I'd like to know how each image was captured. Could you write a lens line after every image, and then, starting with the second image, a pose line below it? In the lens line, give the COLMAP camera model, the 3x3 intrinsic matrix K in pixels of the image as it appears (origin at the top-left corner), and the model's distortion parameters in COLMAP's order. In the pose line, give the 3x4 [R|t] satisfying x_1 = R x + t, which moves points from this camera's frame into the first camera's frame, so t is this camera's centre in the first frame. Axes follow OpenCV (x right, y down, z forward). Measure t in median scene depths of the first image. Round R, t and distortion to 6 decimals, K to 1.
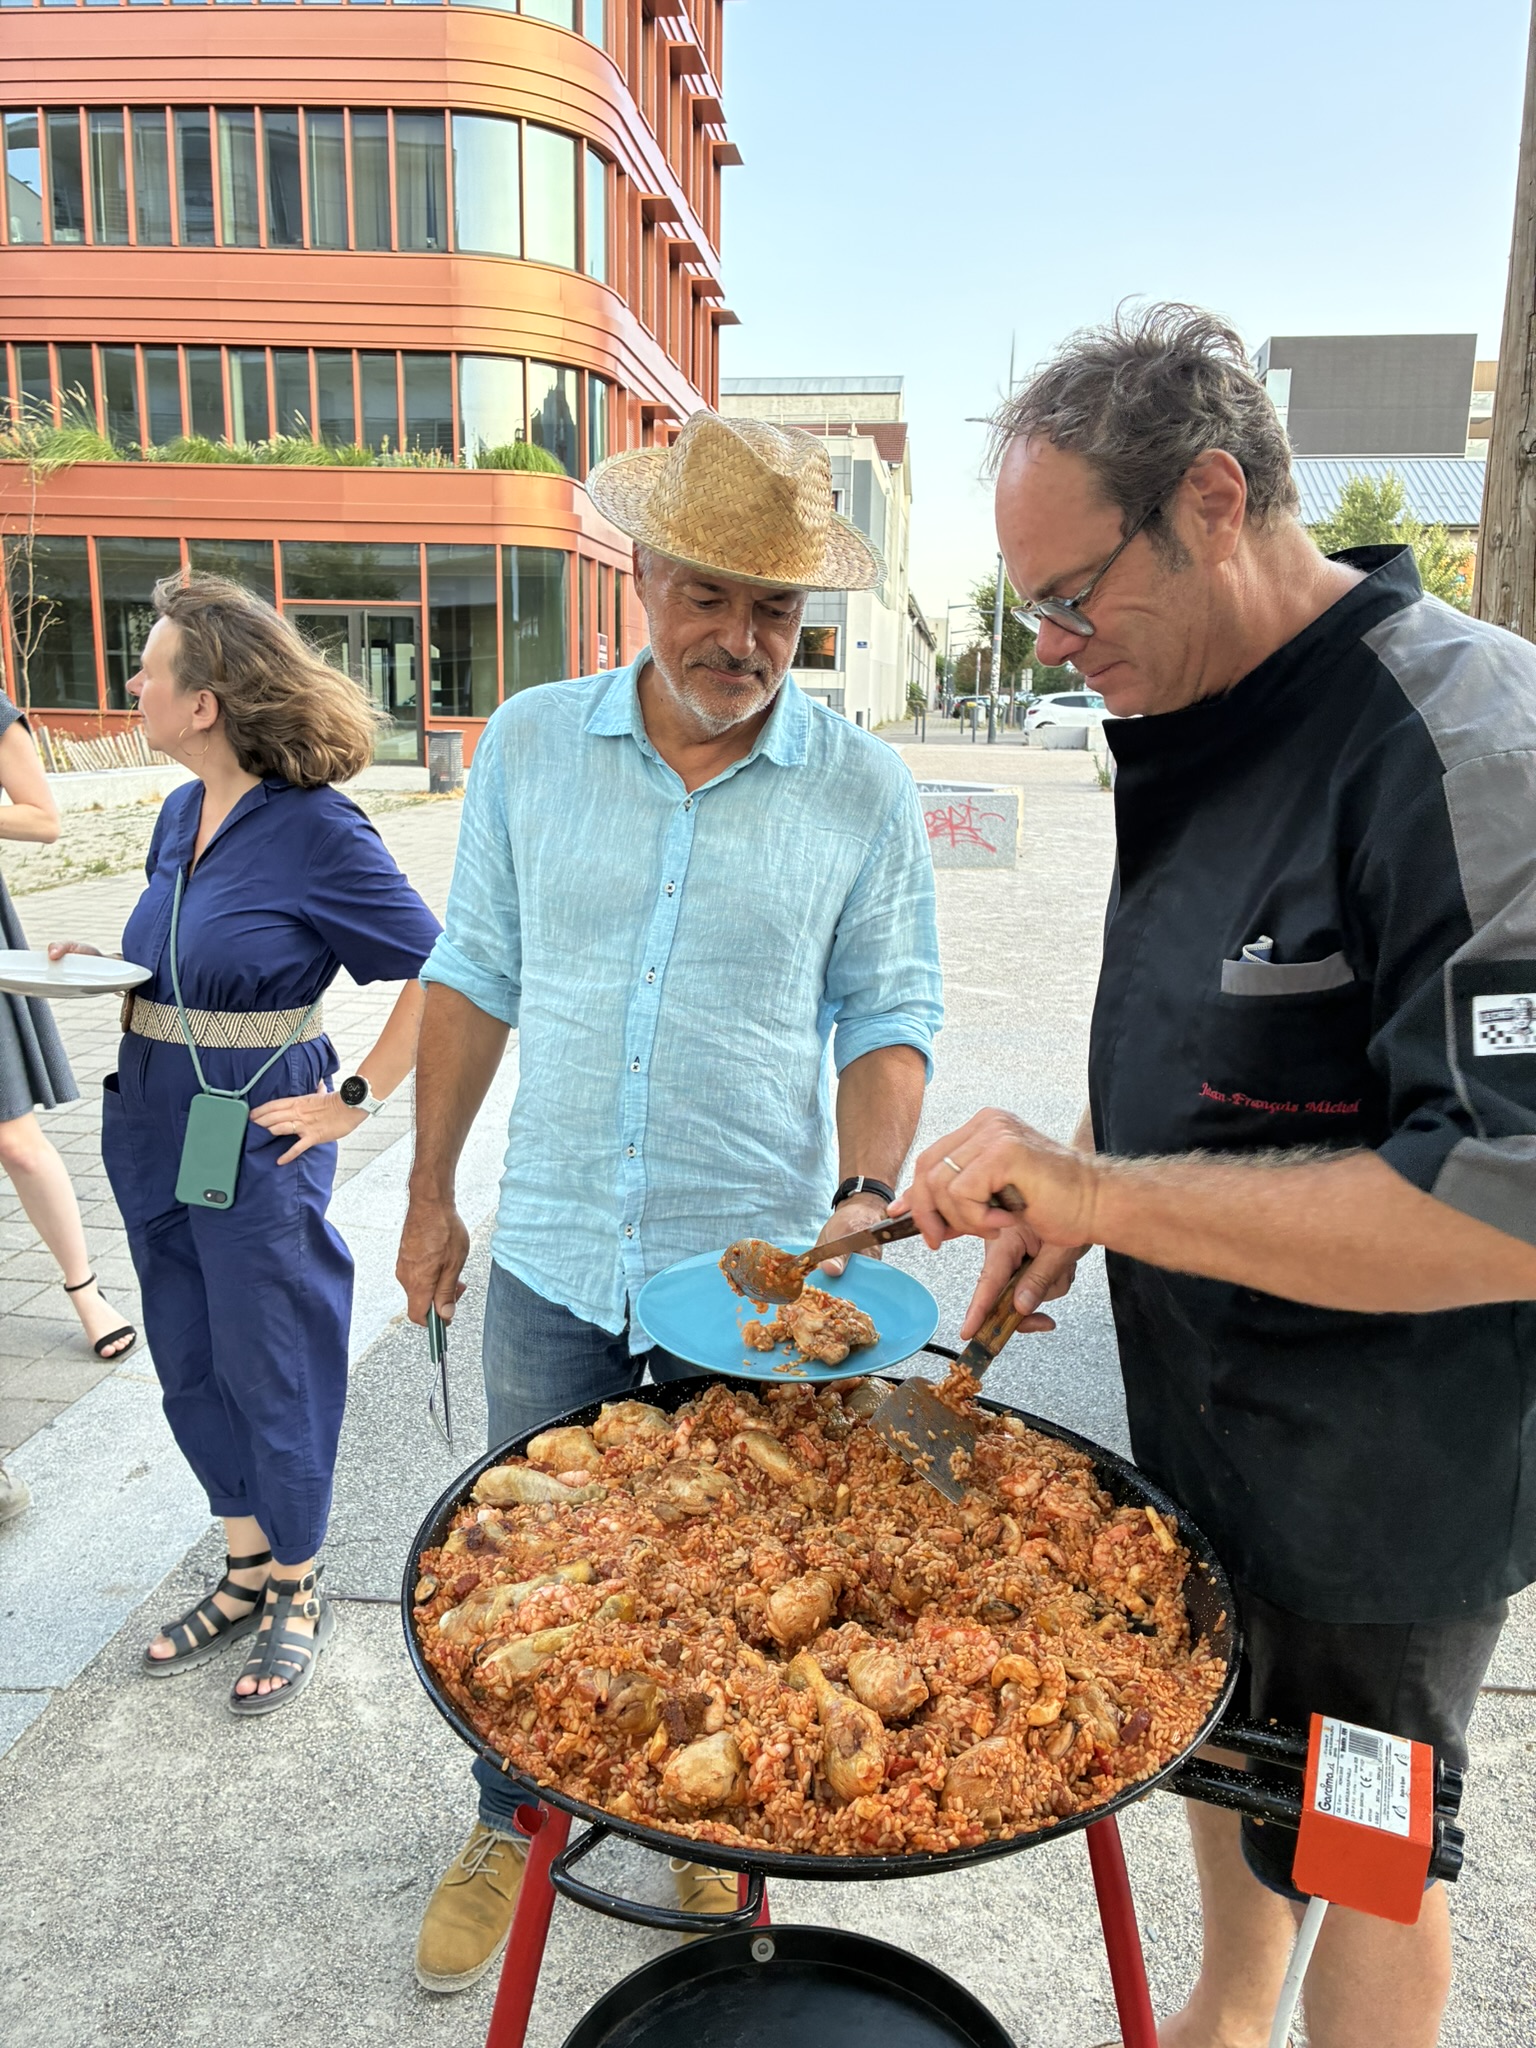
lens RADIAL K [[1671.8, 0, 768.0], [0, 1671.8, 1024.0], [0, 0, 1]] dist [0.055811, -0.000946]
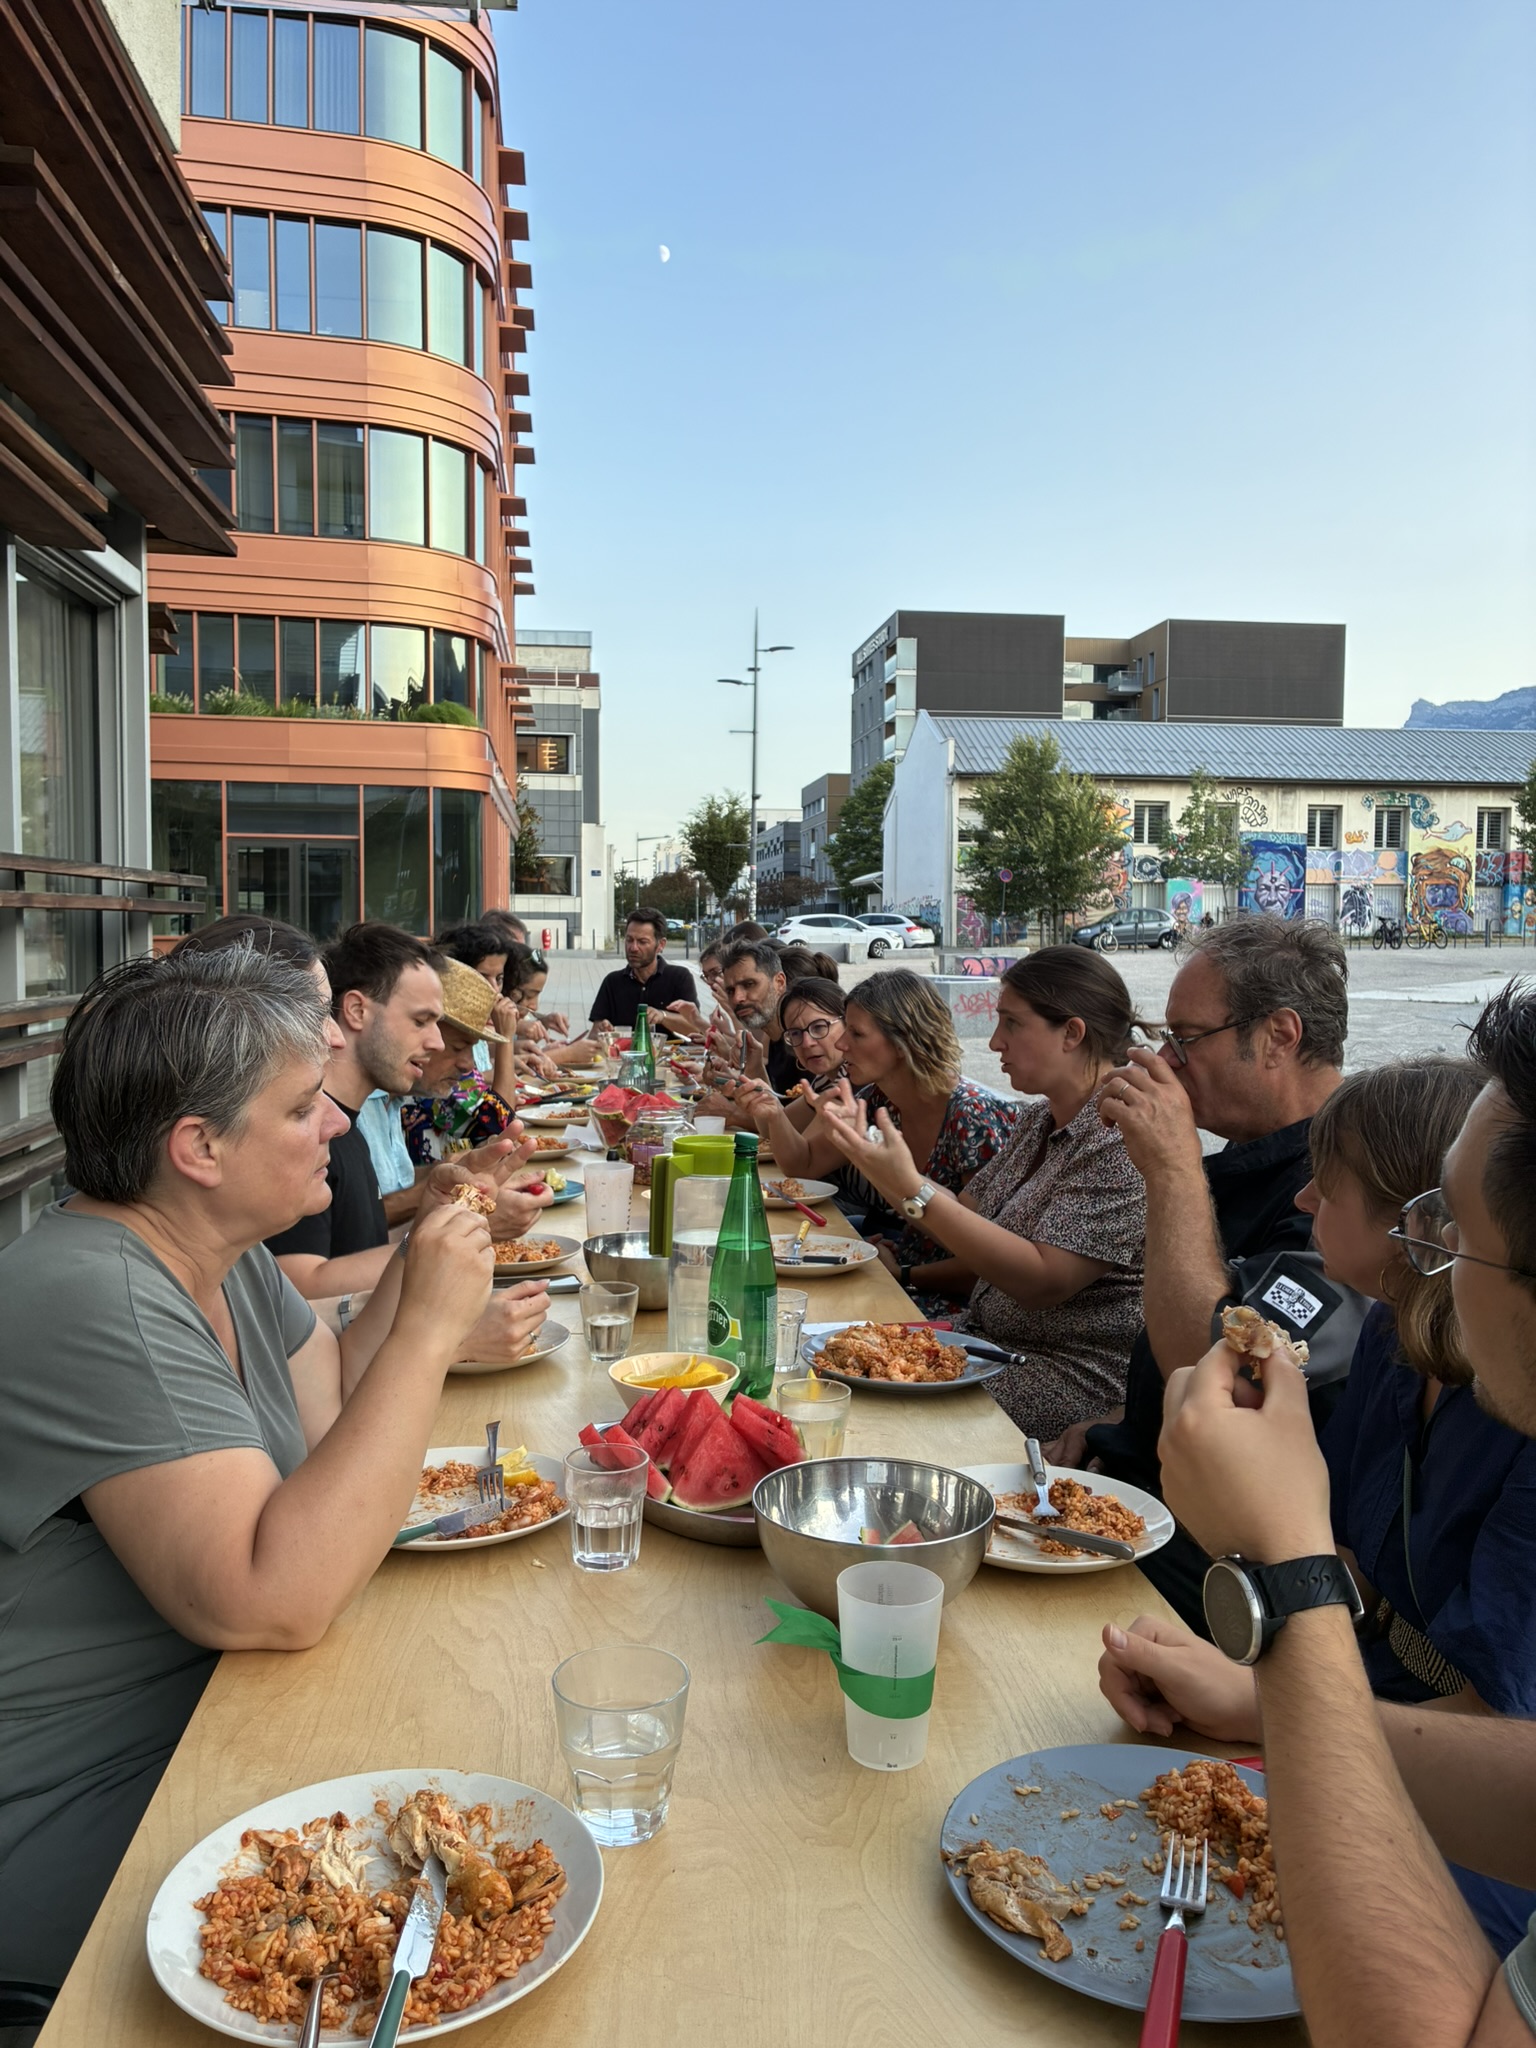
lens RADIAL K [[1671.8, 0, 768.0], [0, 1671.8, 1024.0], [0, 0, 1]] dist [0.055811, -0.000946]
pose [[0.974803, -0.021301, 0.222049, -0.171448], [0.050564, 0.990620, -0.126949, 0.026113], [-0.217262, 0.134978, 0.966736, -0.109228]]
